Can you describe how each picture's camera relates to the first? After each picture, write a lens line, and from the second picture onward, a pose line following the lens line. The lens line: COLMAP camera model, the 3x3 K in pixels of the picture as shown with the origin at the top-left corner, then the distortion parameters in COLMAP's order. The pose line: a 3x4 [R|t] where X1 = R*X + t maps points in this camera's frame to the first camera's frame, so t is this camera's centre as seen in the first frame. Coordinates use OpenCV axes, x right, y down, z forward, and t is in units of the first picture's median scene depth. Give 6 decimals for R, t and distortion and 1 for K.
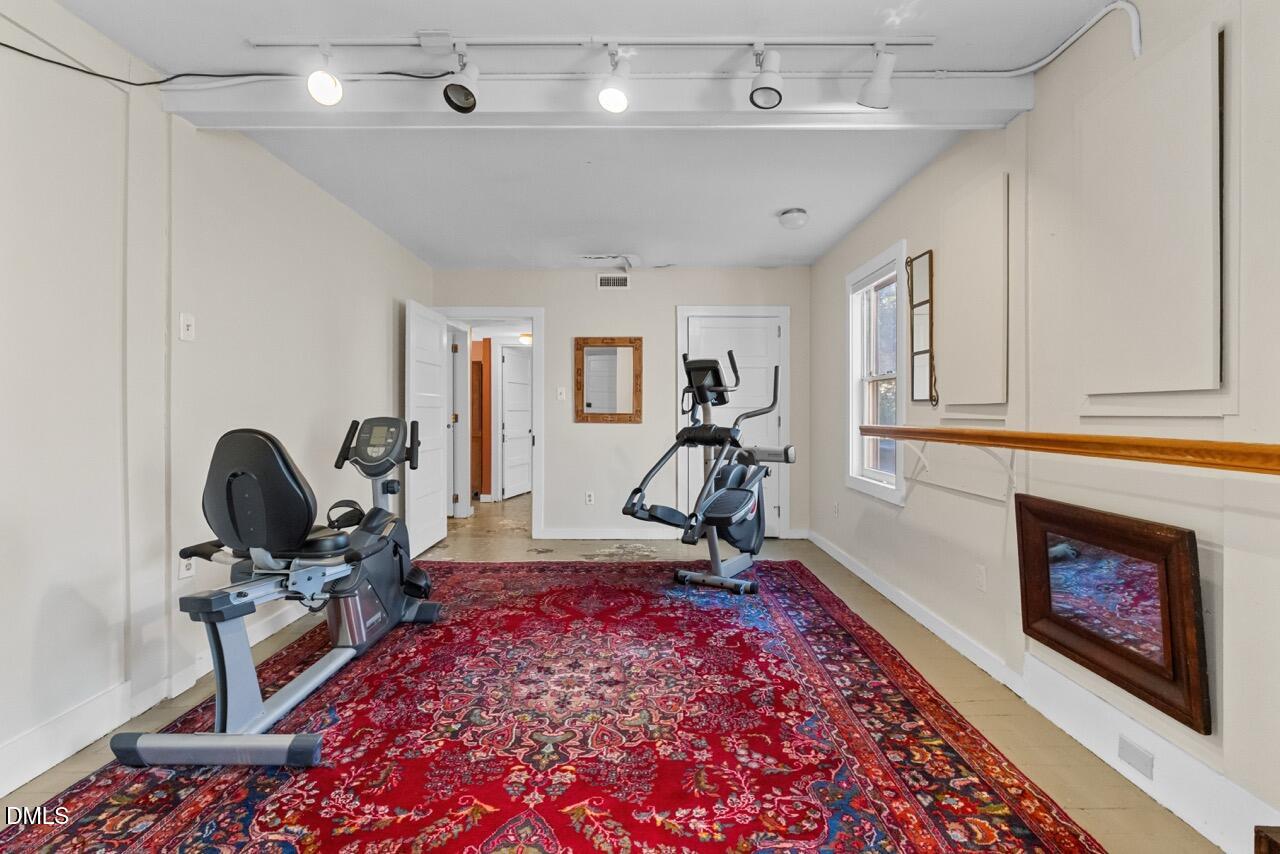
lens RADIAL K [[560.0, 0, 636.0], [0, 560.0, 413.2], [0, 0, 1]] dist [-0.000161, 0.000775]
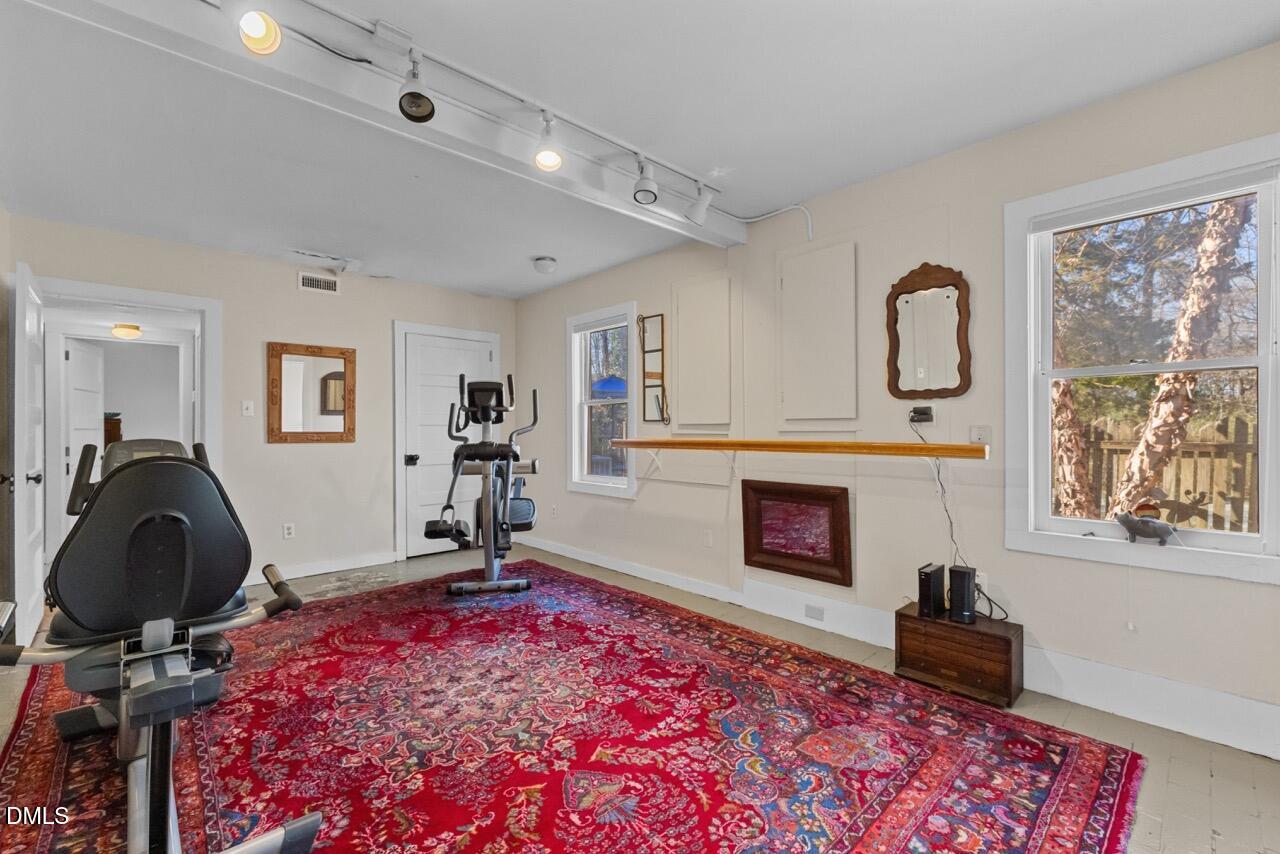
lens RADIAL K [[551.8, 0, 640.0], [0, 551.8, 427.0], [0, 0, 1]] dist [0.000419, 0.001160]
pose [[0.728650, -0.001281, 0.684886, -0.547704], [0.005306, 0.999979, -0.003775, -0.002983], [-0.684866, 0.006385, 0.728641, 0.034788]]
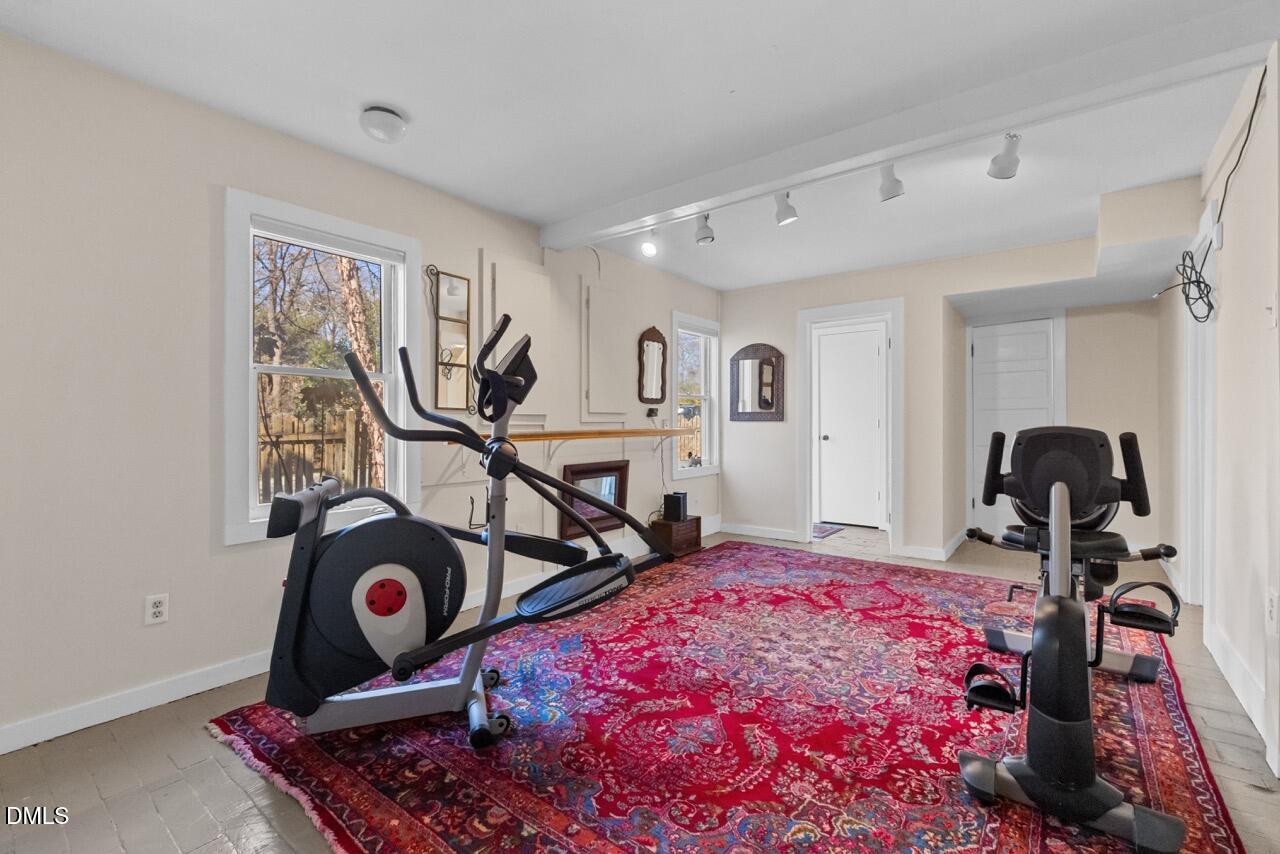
lens RADIAL K [[551.8, 0, 640.0], [0, 551.8, 427.0], [0, 0, 1]] dist [0.000419, 0.001160]
pose [[-0.791816, -0.006058, 0.610730, -0.521539], [-0.000302, 0.999955, 0.009527, 0.002412], [-0.610760, 0.007359, -0.791781, 1.975949]]
